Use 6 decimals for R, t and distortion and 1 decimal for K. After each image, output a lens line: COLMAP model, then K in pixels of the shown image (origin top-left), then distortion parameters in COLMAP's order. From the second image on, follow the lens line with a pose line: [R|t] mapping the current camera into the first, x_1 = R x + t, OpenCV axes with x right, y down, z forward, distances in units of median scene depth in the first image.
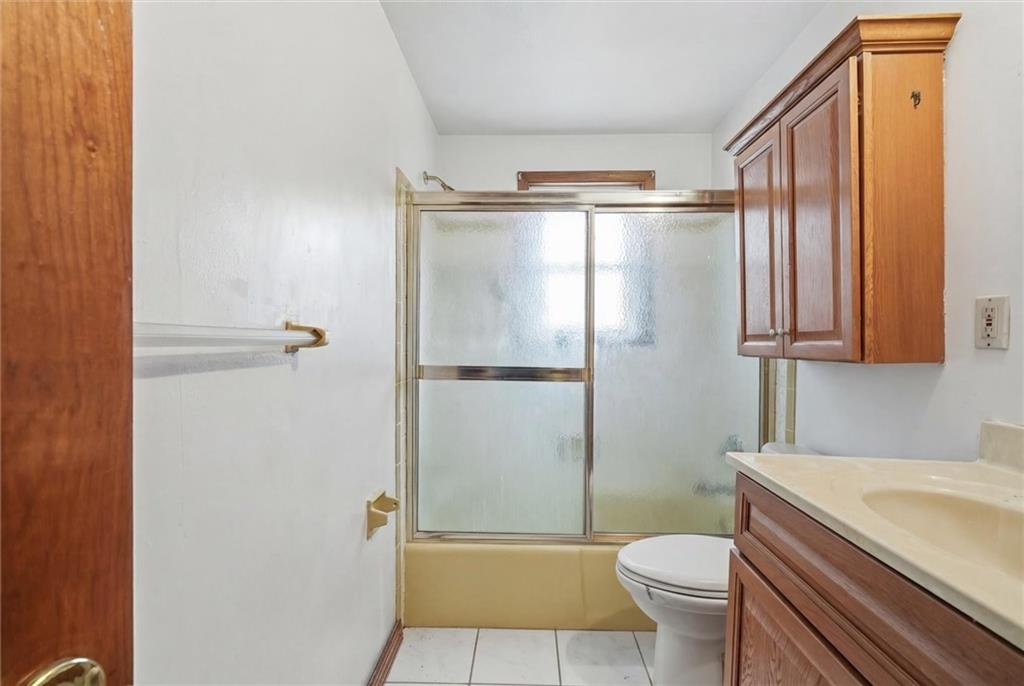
lens RADIAL K [[469.0, 0, 513.6], [0, 469.0, 333.5], [0, 0, 1]] dist [0.002757, -0.000257]
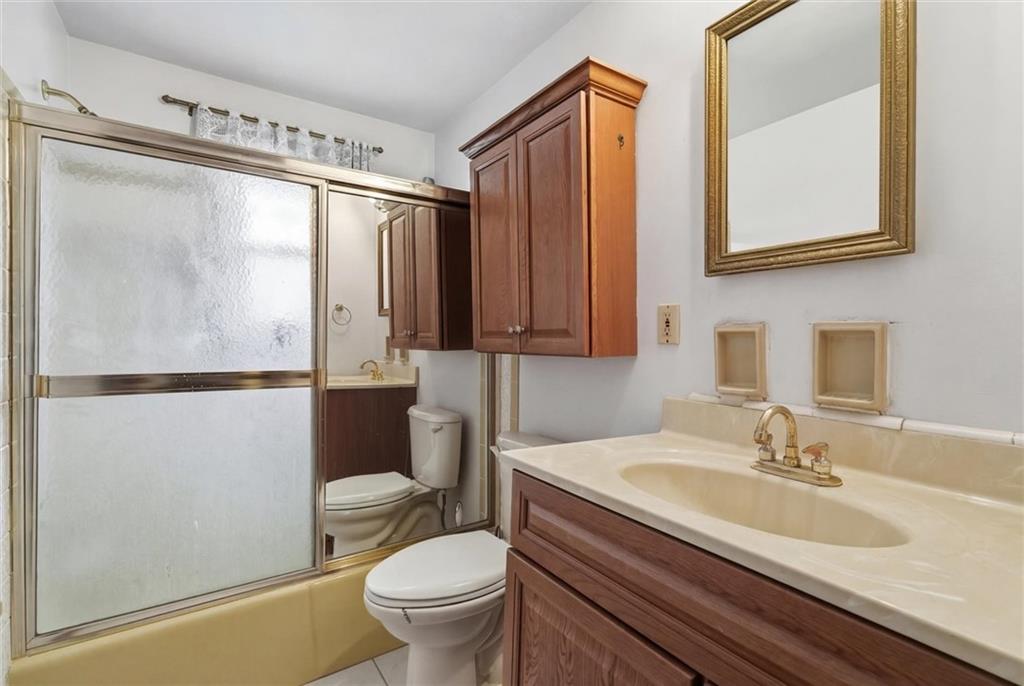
lens RADIAL K [[469.0, 0, 513.6], [0, 469.0, 333.5], [0, 0, 1]] dist [0.002757, -0.000257]
pose [[0.809996, 0.004382, 0.586420, -0.077492], [-0.009459, 0.999940, 0.005594, -0.000572], [-0.586360, -0.010078, 0.809988, 0.146411]]
